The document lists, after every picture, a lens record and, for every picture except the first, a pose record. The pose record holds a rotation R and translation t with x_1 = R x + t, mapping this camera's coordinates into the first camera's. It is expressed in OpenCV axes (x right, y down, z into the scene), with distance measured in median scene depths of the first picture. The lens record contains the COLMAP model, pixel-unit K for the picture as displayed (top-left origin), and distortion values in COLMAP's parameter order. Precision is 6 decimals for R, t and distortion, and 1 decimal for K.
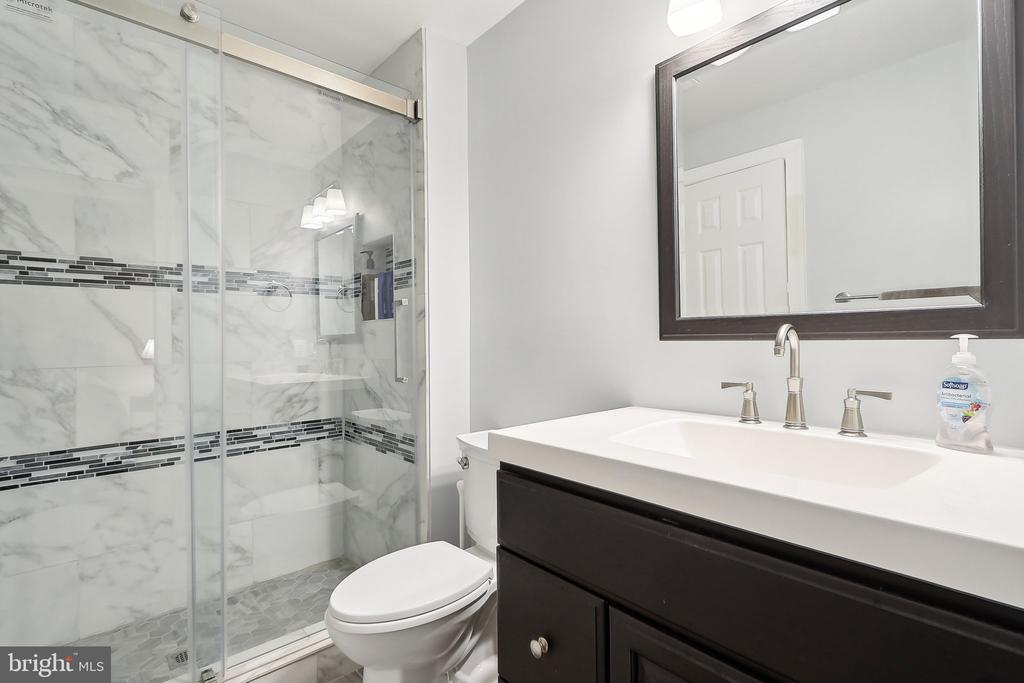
lens RADIAL K [[473.9, 0, 510.6], [0, 473.9, 344.0], [0, 0, 1]] dist [-0.000718, -0.000468]
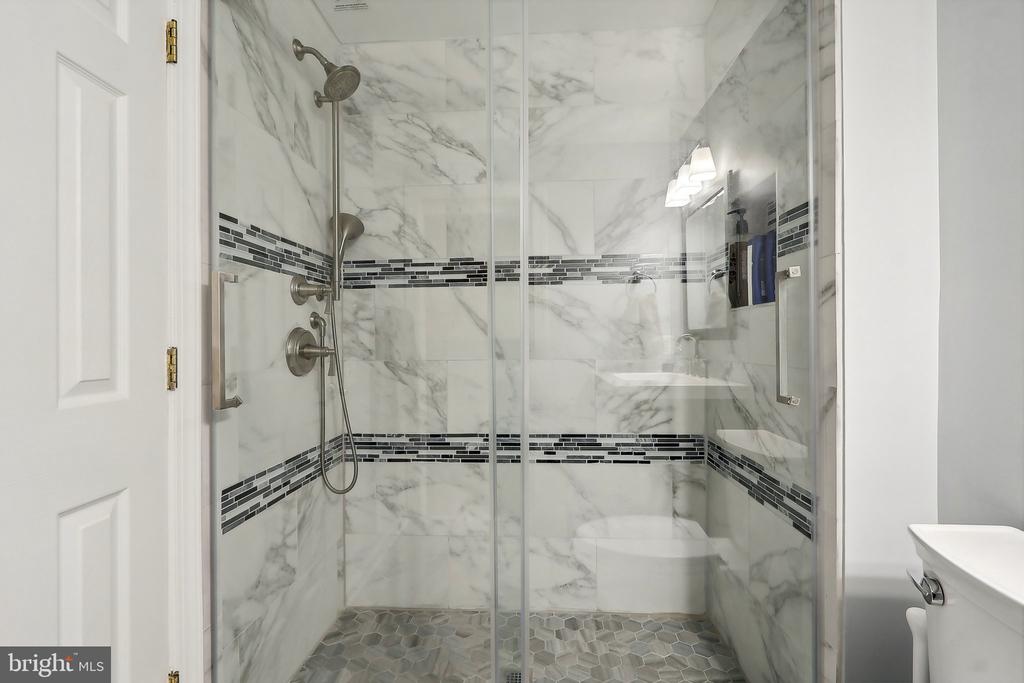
lens RADIAL K [[448.6, 0, 508.4], [0, 448.6, 337.9], [0, 0, 1]] dist [-0.000127, -0.000623]
pose [[0.687591, 0.004780, -0.726083, -0.055315], [-0.005001, 0.999986, 0.001848, -0.004058], [0.726081, 0.002360, 0.687605, 0.322913]]
